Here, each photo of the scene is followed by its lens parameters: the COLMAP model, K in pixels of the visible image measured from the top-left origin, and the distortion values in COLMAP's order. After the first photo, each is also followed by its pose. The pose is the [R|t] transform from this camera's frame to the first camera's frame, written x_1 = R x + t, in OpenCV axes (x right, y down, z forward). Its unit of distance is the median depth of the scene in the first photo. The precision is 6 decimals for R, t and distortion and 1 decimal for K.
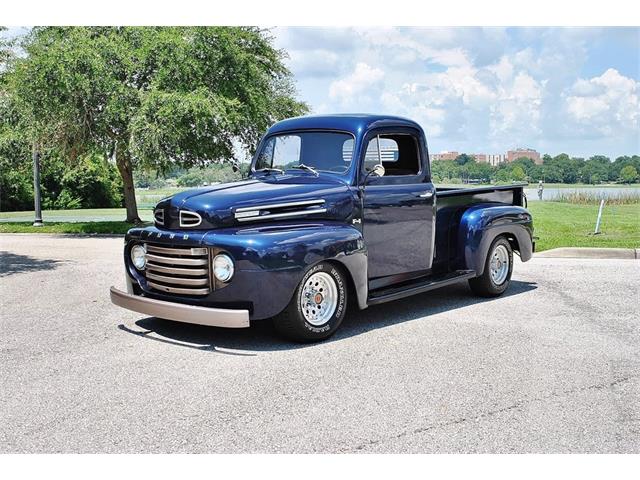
lens RADIAL K [[791.7, 0, 320.0], [0, 791.7, 240.0], [0, 0, 1]] dist [-0.096530, 0.123447]
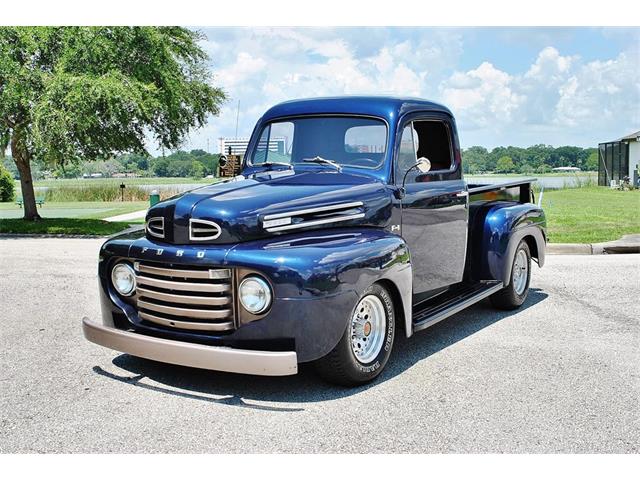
lens RADIAL K [[791.7, 0, 320.0], [0, 791.7, 240.0], [0, 0, 1]] dist [-0.096530, 0.123447]
pose [[0.989069, -0.014882, 0.146704, -0.148872], [0.013152, 0.999832, 0.012759, -0.022693], [-0.146869, -0.010690, 0.989098, 0.215318]]
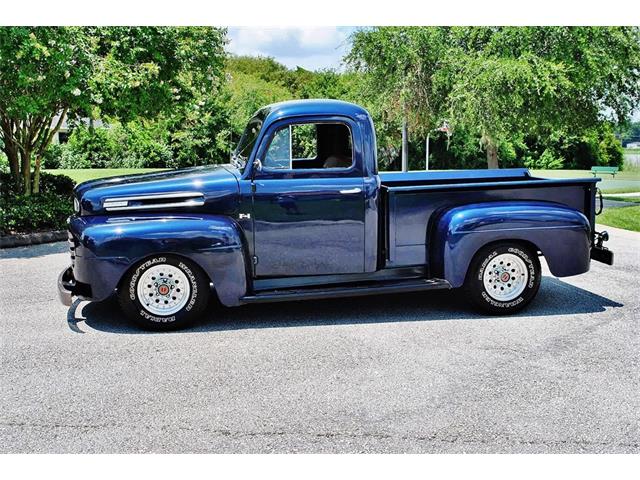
lens RADIAL K [[791.7, 0, 320.0], [0, 791.7, 240.0], [0, 0, 1]] dist [-0.096530, 0.123447]
pose [[0.785602, 0.089282, -0.612257, 0.721372], [-0.055417, 0.995711, 0.074091, -0.072099], [0.616246, -0.024277, 0.787180, 0.291750]]
